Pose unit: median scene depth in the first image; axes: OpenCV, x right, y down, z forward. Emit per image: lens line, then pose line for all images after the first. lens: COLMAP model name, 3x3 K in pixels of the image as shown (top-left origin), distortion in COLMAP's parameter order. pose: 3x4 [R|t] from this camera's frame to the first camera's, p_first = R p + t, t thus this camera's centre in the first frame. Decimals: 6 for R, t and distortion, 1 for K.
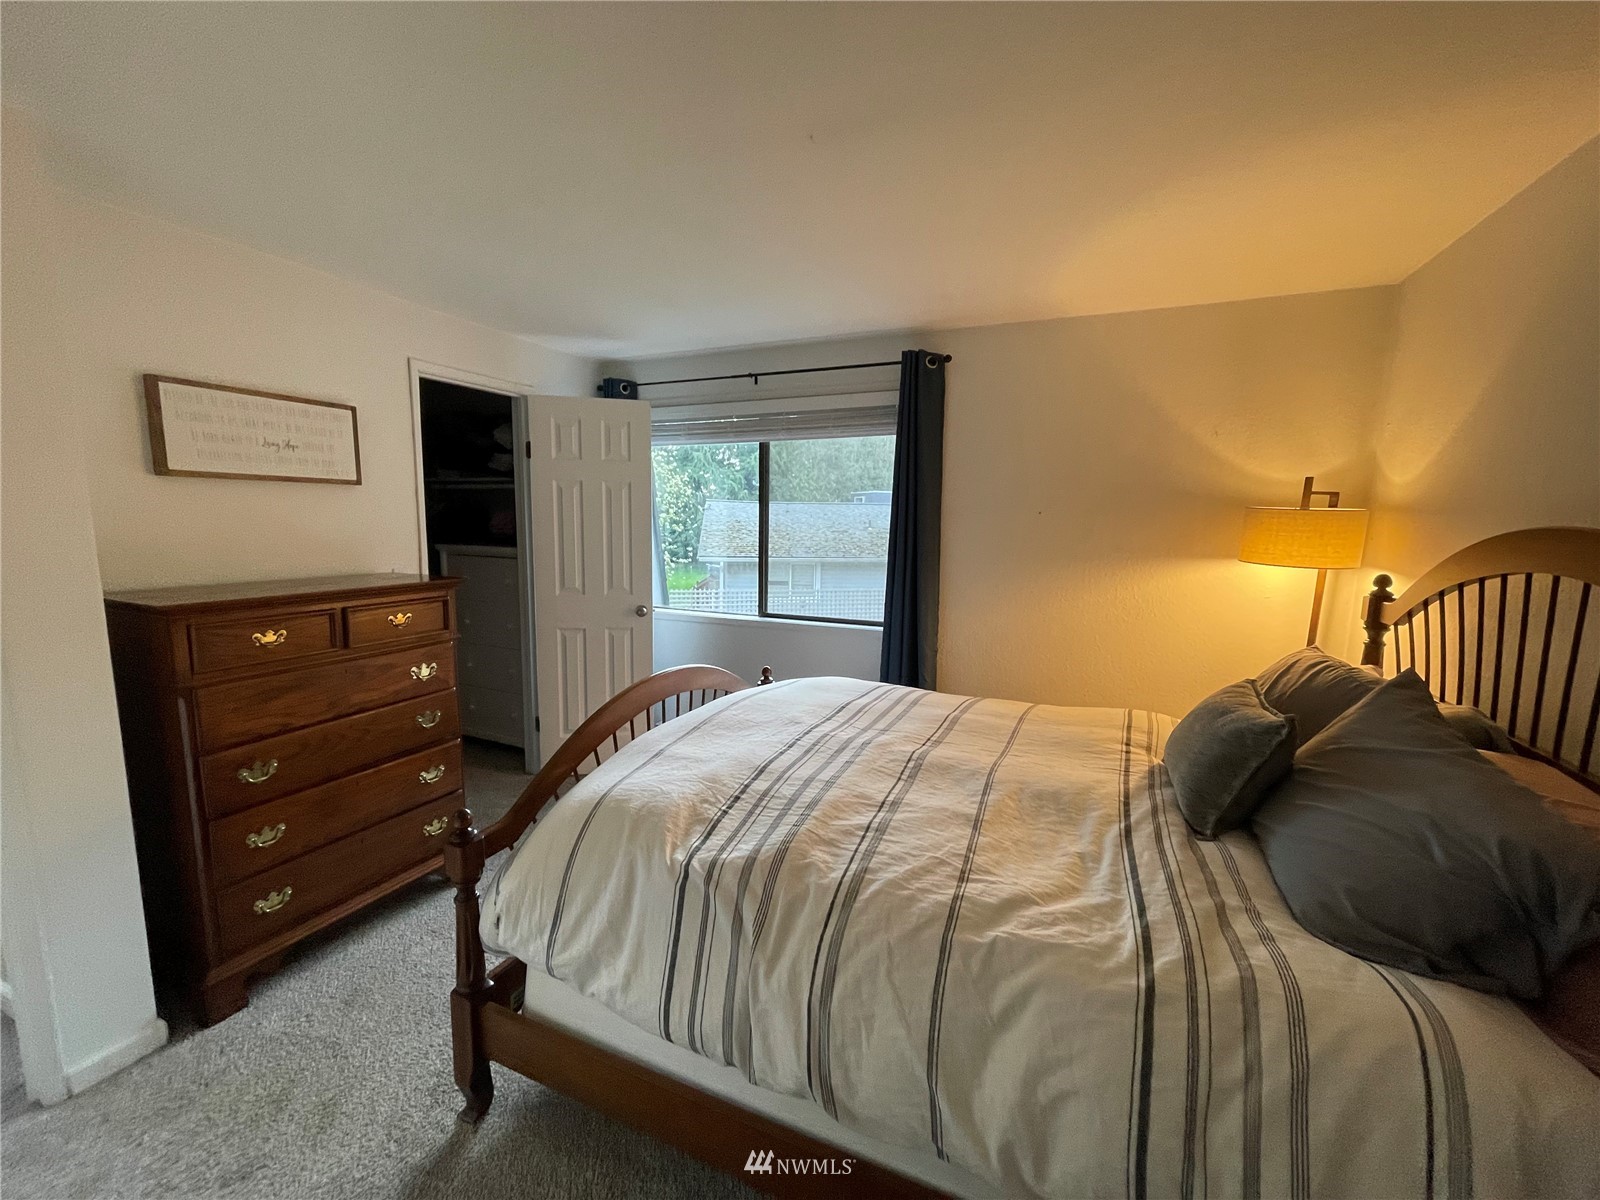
lens RADIAL K [[640.2, 0, 787.6], [0, 640.2, 603.8], [0, 0, 1]] dist [0.001386, 0.000474]
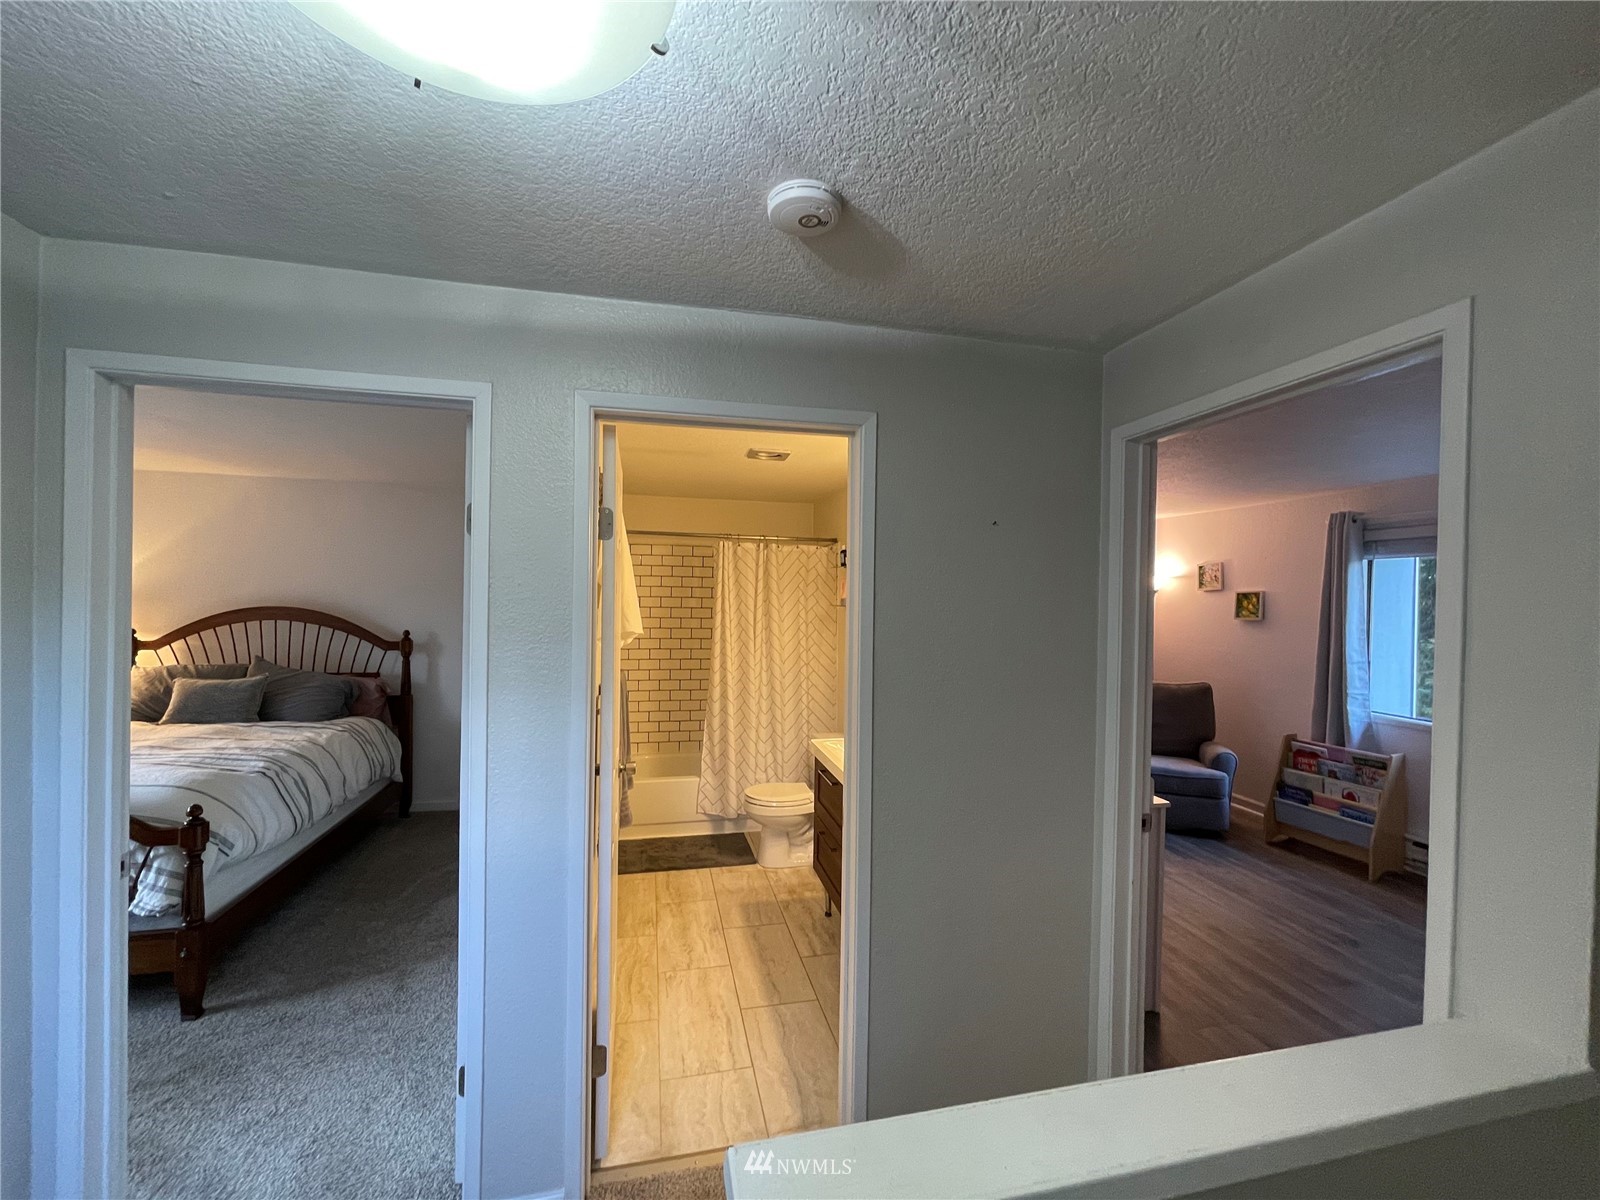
lens RADIAL K [[640.2, 0, 787.6], [0, 640.2, 603.8], [0, 0, 1]] dist [0.001386, 0.000474]
pose [[-0.604469, -0.031482, 0.796006, -1.843489], [0.083619, 0.991192, 0.102700, -0.147852], [-0.792228, 0.128640, -0.596512, 0.510006]]
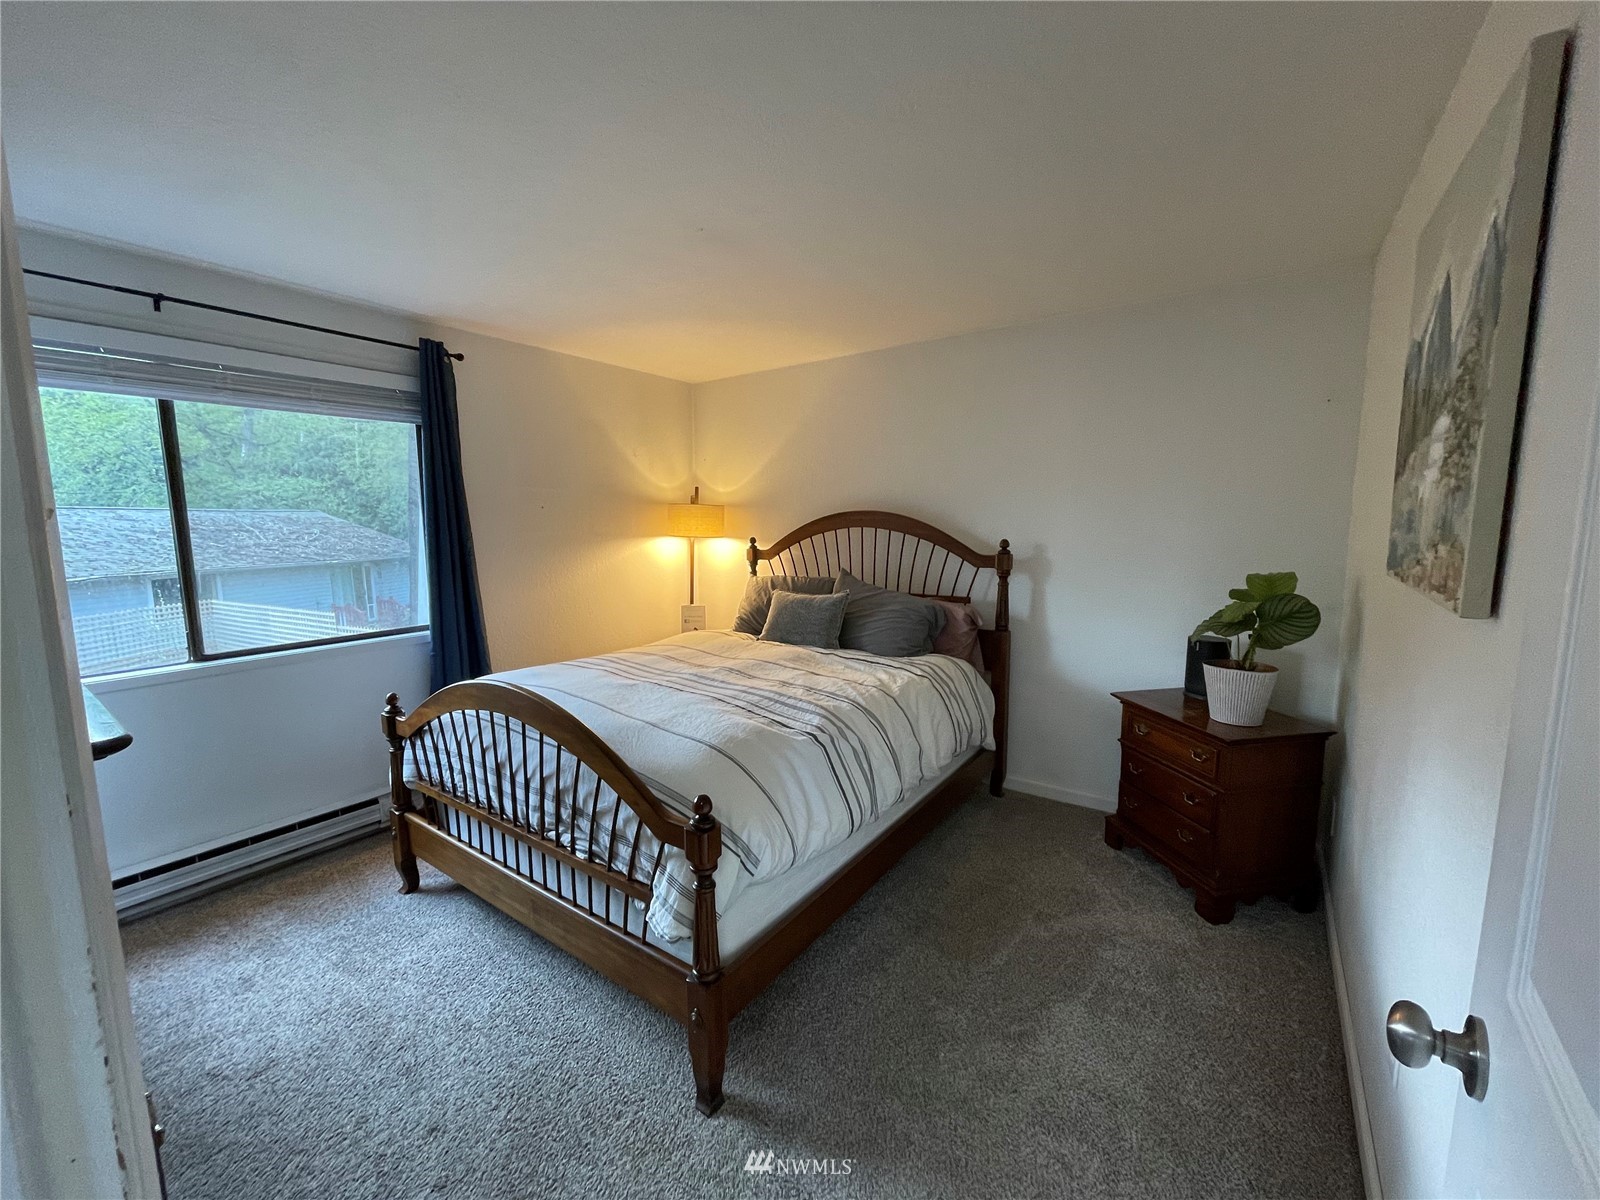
lens RADIAL K [[640.2, 0, 787.6], [0, 640.2, 603.8], [0, 0, 1]] dist [0.001386, 0.000474]
pose [[0.197412, -0.138345, 0.970510, -0.990757], [0.145427, 0.983171, 0.110568, -0.043654], [-0.969474, 0.119311, 0.214209, 0.445341]]
